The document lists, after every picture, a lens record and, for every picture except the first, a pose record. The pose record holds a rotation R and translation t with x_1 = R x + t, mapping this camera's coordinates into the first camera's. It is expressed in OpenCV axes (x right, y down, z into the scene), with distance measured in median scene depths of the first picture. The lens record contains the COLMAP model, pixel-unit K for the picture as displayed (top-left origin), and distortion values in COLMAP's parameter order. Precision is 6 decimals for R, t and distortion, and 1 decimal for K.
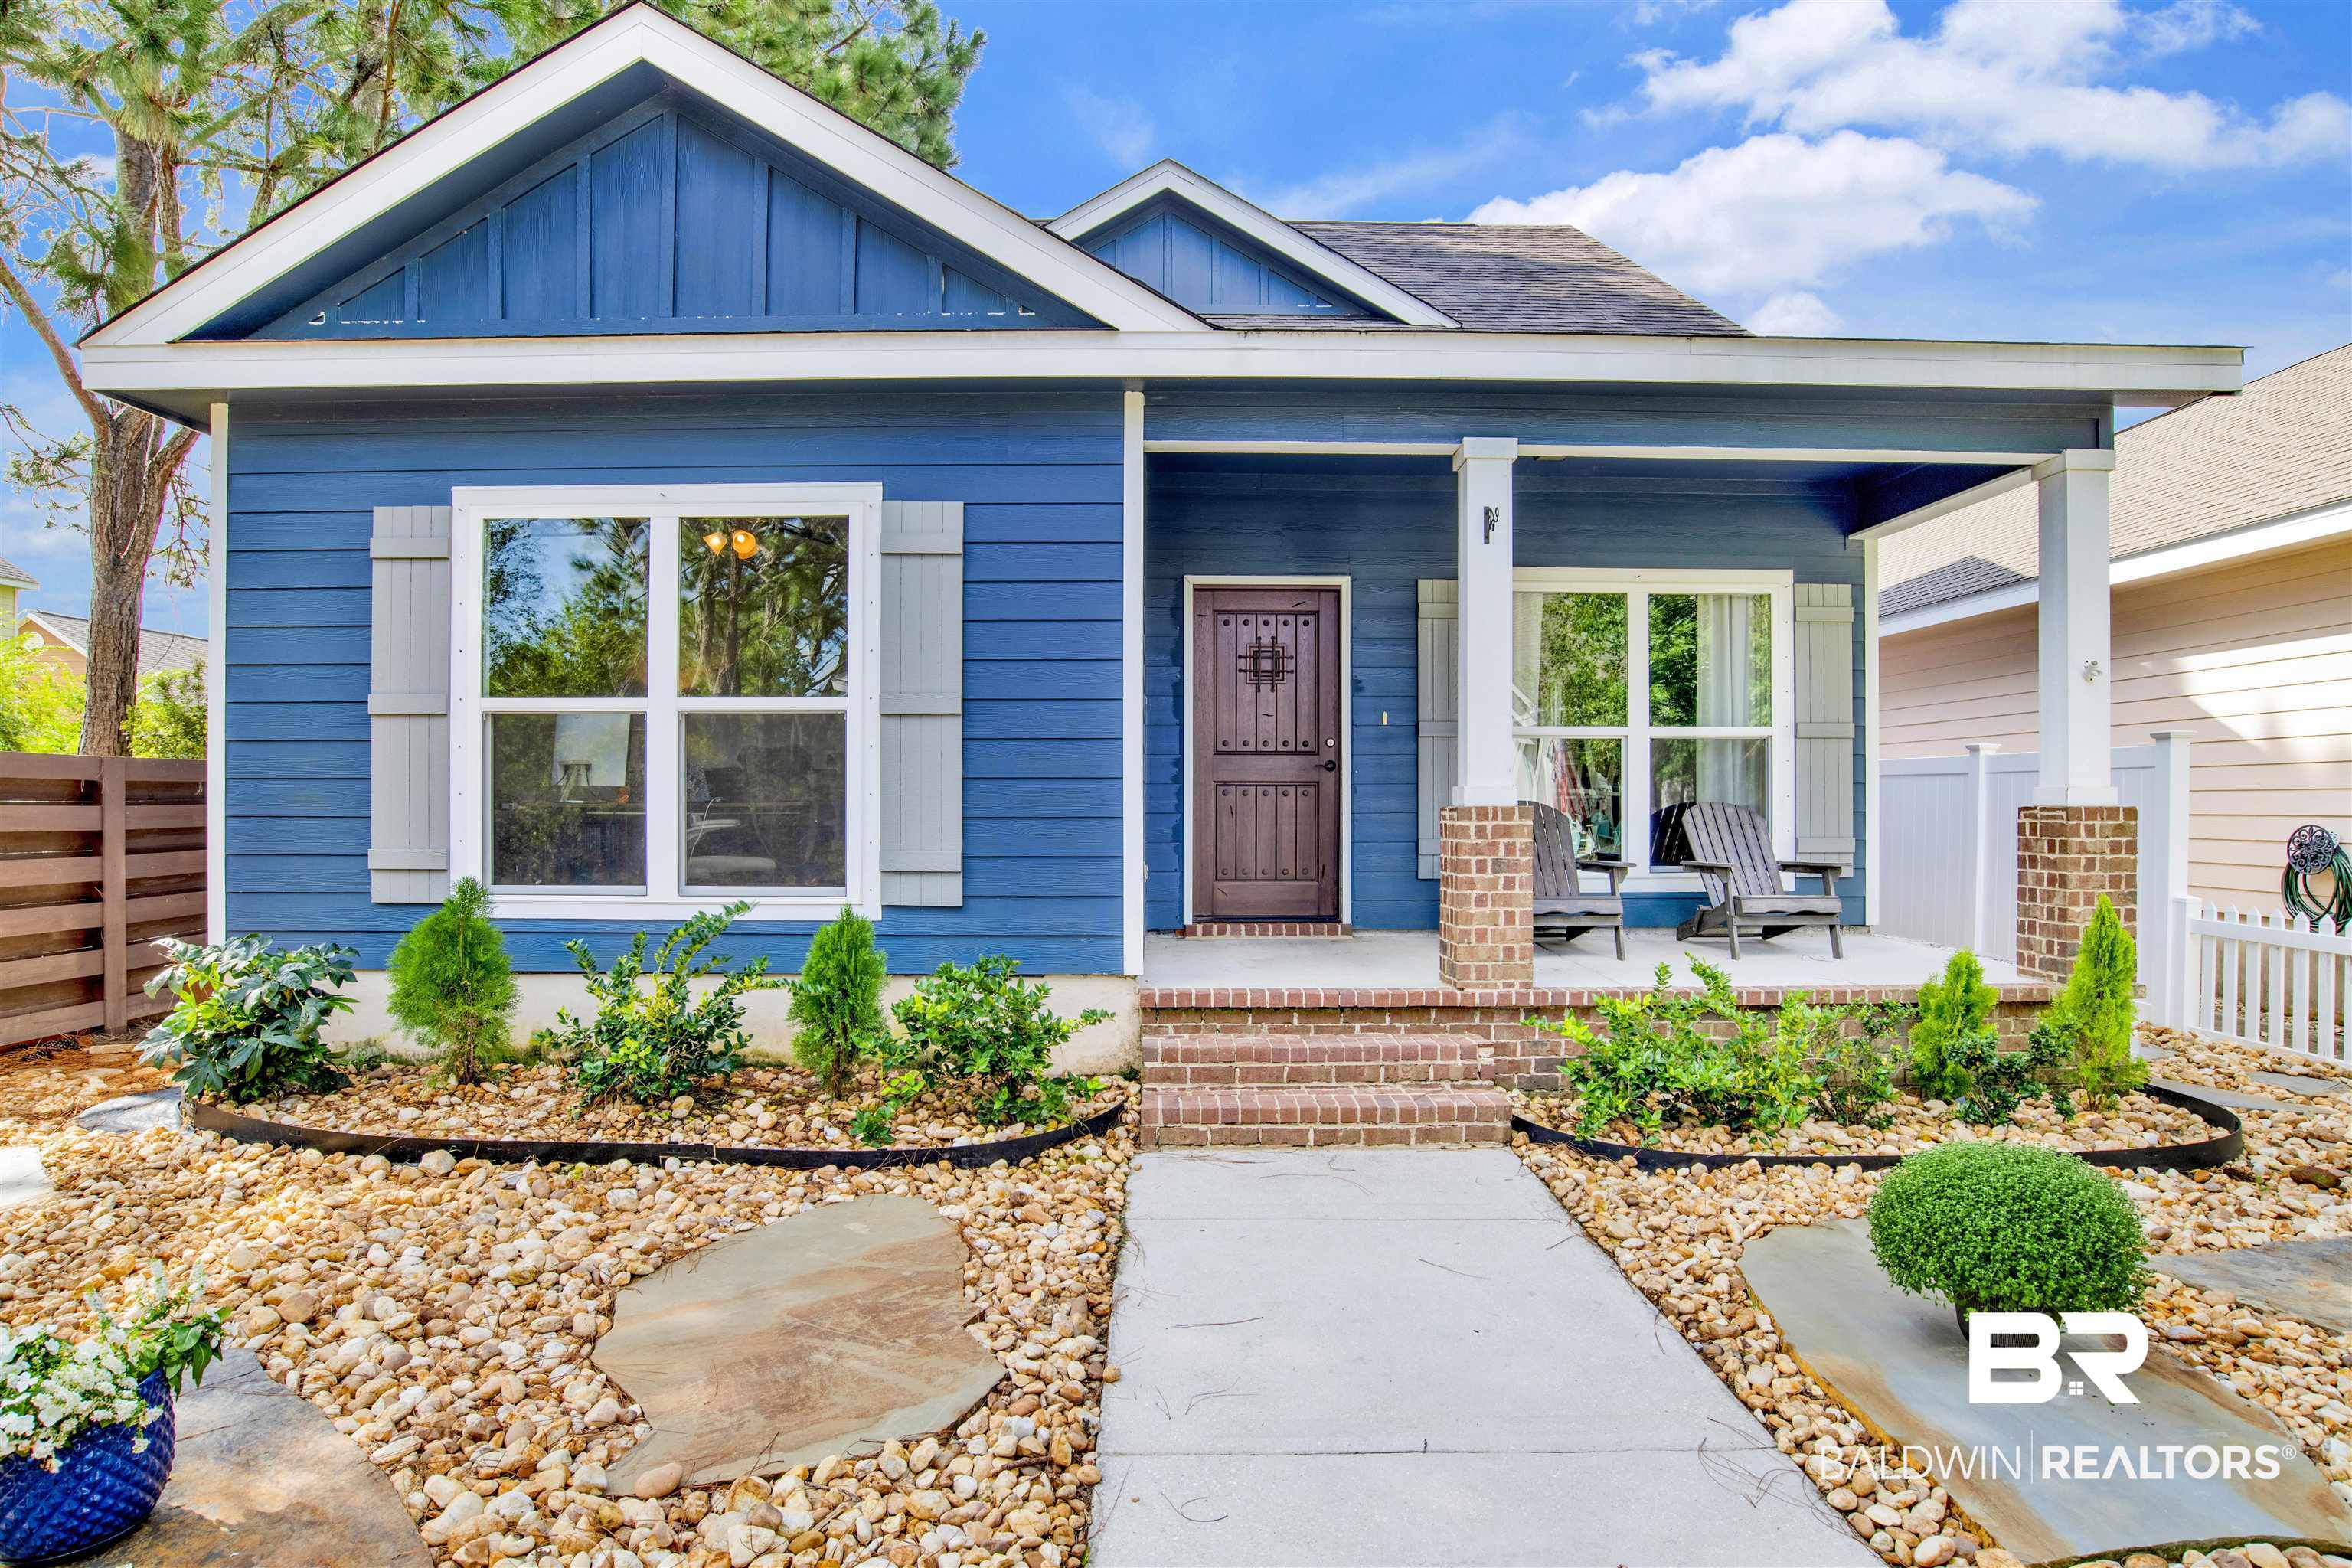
lens RADIAL K [[1252.5, 0, 1176.0], [0, 1252.5, 784.0], [0, 0, 1]] dist [-0.004266, -0.000794]
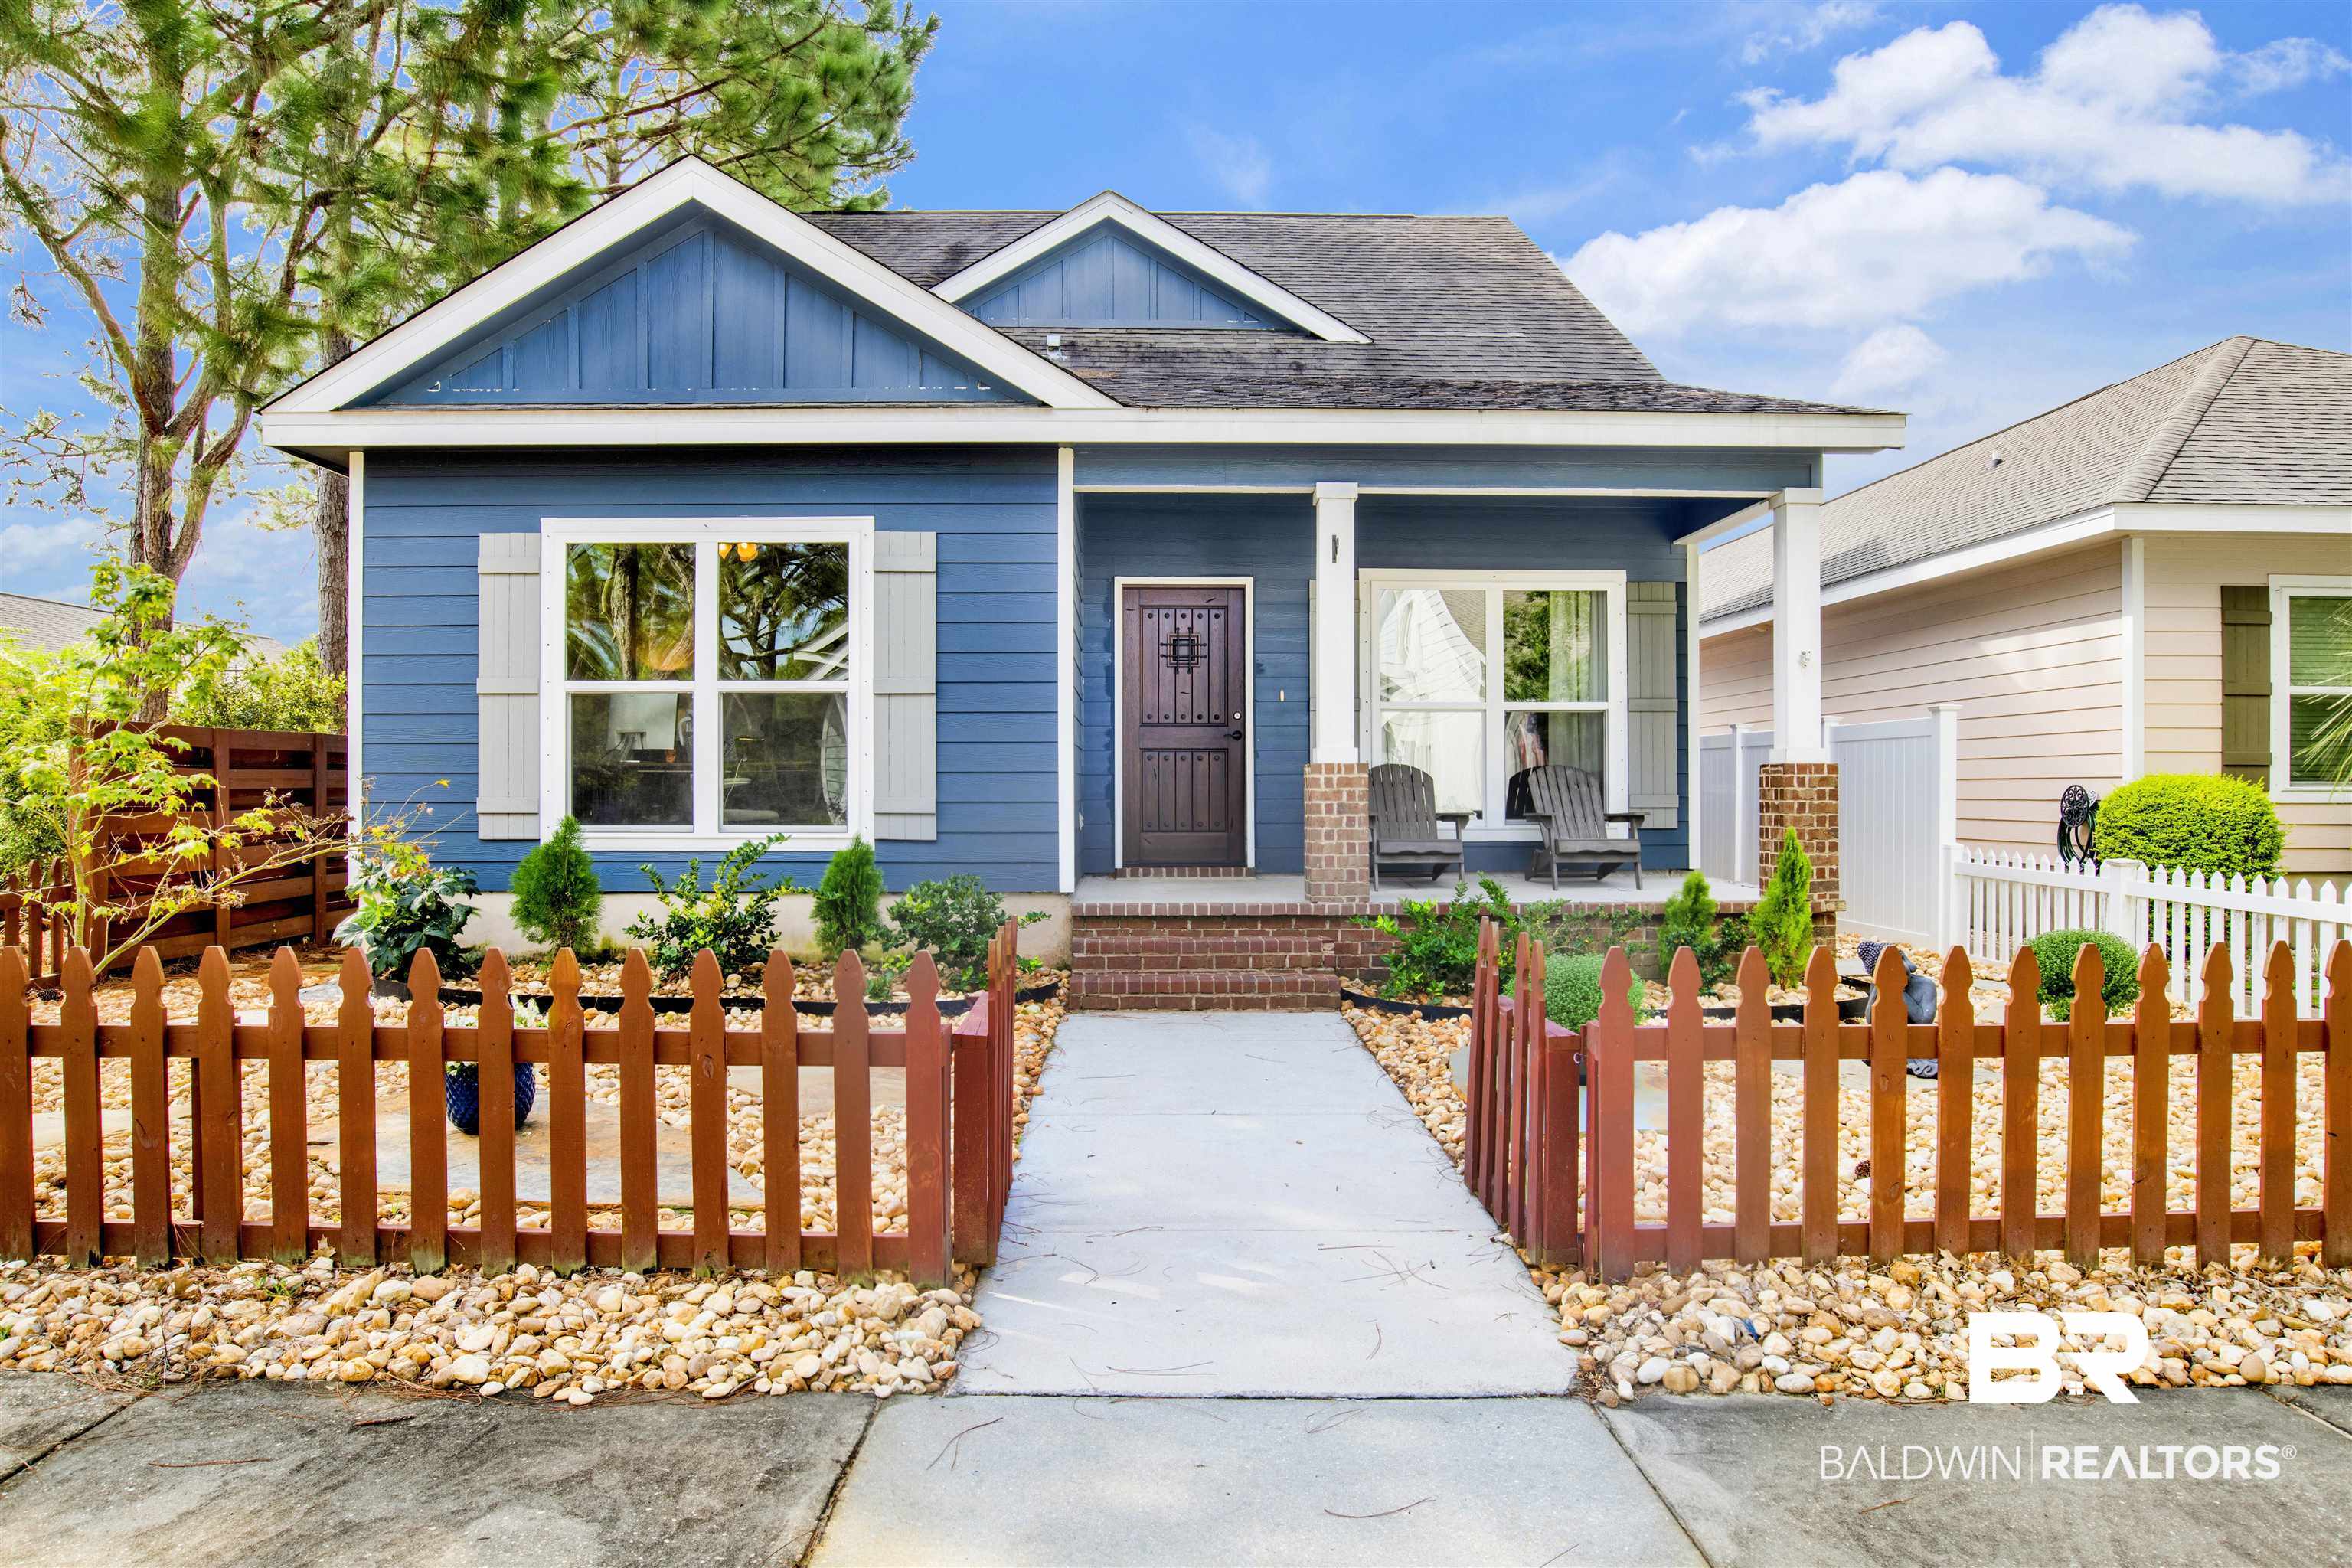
lens RADIAL K [[1488.1, 0, 1142.6], [0, 1488.1, 796.5], [0, 0, 1]] dist [0.007542, -0.000569]
pose [[0.999953, -0.000289, -0.009683, 0.060977], [0.000460, 0.999845, 0.017580, 0.024772], [0.009676, -0.017584, 0.999799, -0.557561]]
